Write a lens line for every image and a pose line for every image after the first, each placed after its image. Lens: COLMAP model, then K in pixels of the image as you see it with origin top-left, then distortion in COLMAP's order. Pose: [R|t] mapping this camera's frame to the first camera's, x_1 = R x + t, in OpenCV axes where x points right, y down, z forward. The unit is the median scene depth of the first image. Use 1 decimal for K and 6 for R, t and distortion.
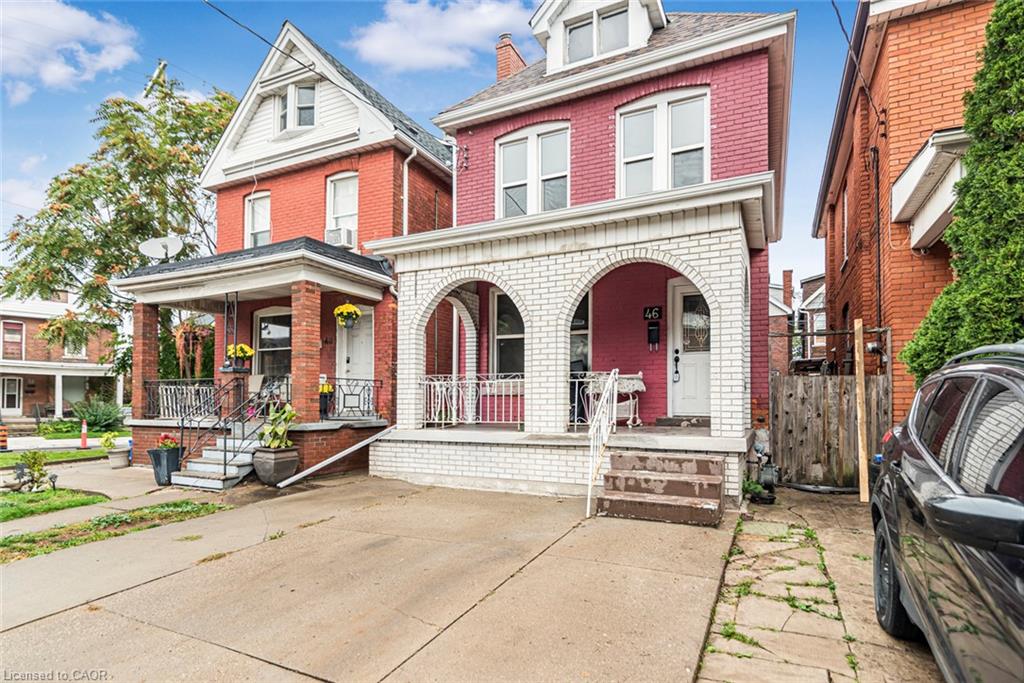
lens RADIAL K [[558.7, 0, 488.9], [0, 558.7, 395.9], [0, 0, 1]] dist [0.001855, -0.000642]
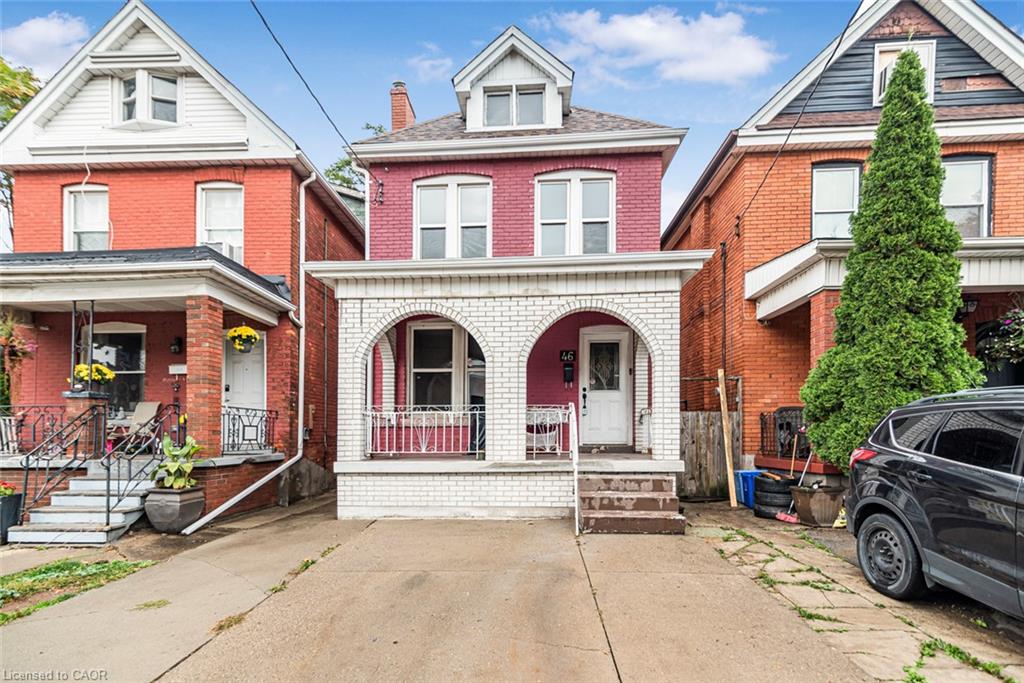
lens RADIAL K [[511.4, 0, 510.4], [0, 511.4, 414.1], [0, 0, 1]] dist [0.009339, -0.001015]
pose [[0.913542, 0.011337, 0.406587, -0.245001], [0.000999, 0.999546, -0.030114, 0.004759], [-0.406744, 0.027917, 0.913116, 0.081760]]
